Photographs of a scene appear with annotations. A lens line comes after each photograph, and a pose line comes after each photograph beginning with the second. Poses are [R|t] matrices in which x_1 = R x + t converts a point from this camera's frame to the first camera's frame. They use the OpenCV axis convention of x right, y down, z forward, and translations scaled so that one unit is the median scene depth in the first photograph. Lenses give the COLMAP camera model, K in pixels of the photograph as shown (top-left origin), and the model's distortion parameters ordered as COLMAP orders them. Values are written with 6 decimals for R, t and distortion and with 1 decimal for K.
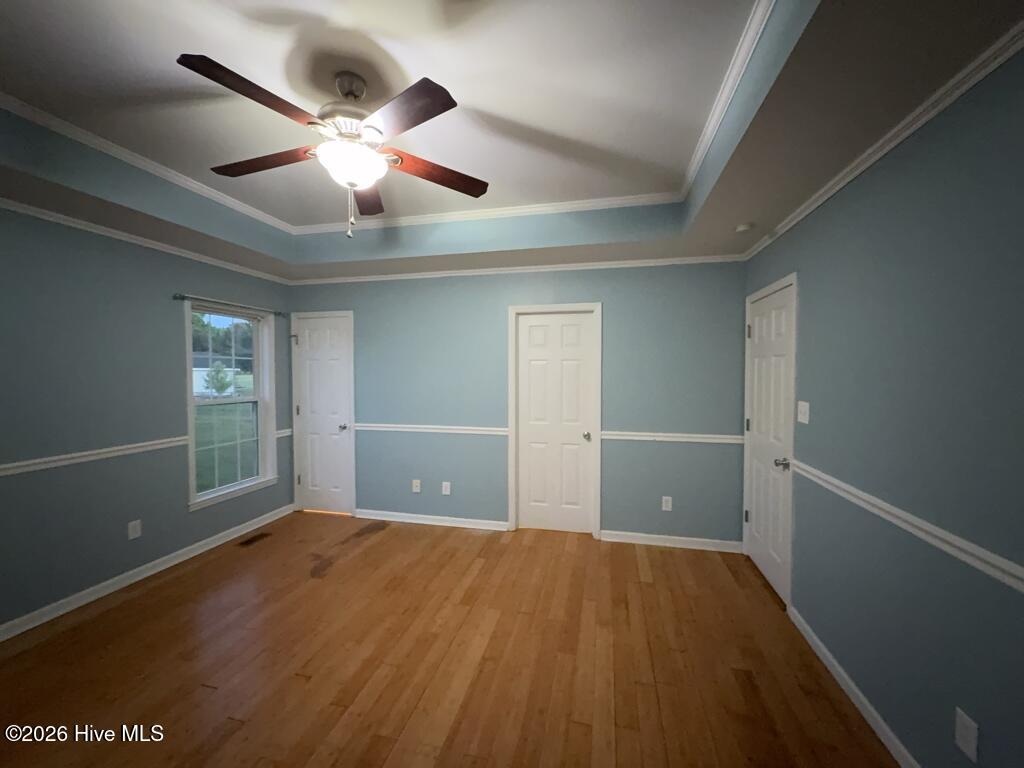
lens RADIAL K [[405.9, 0, 513.1], [0, 405.9, 383.3], [0, 0, 1]] dist [0.000926, 0.000123]
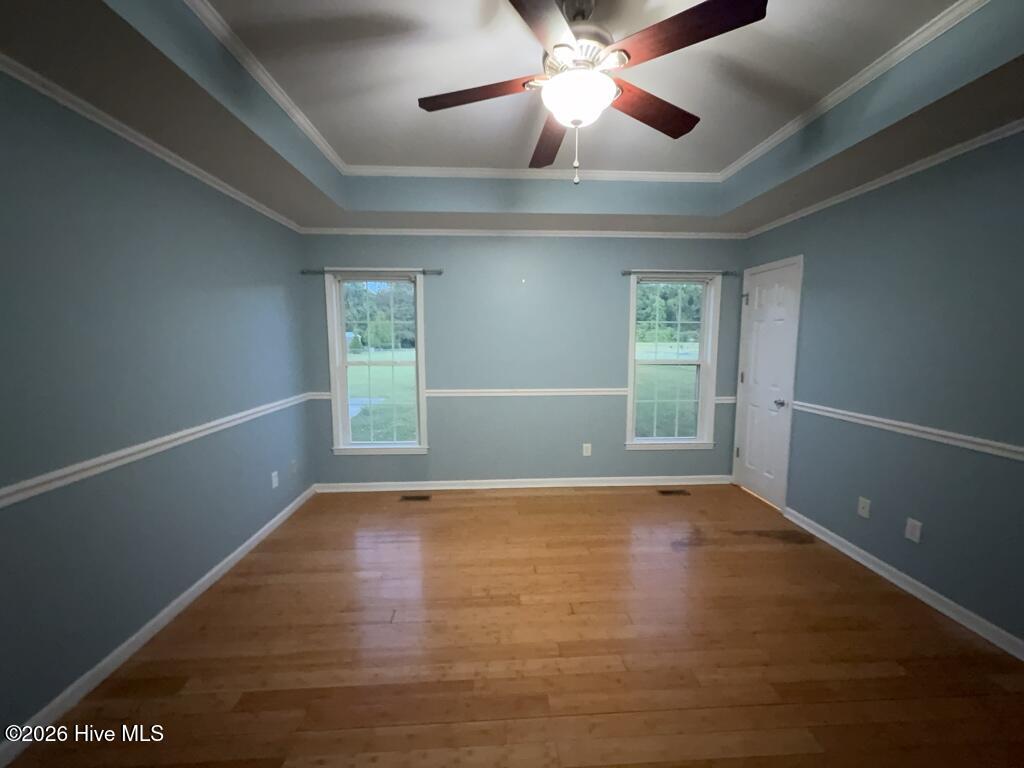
lens RADIAL K [[405.9, 0, 513.4], [0, 405.9, 383.4], [0, 0, 1]] dist [0.000926, 0.000123]
pose [[0.280221, 0.105569, -0.954113, 0.207652], [-0.027685, 0.994410, 0.101897, 0.000190], [0.959536, -0.002139, 0.281577, 0.258696]]
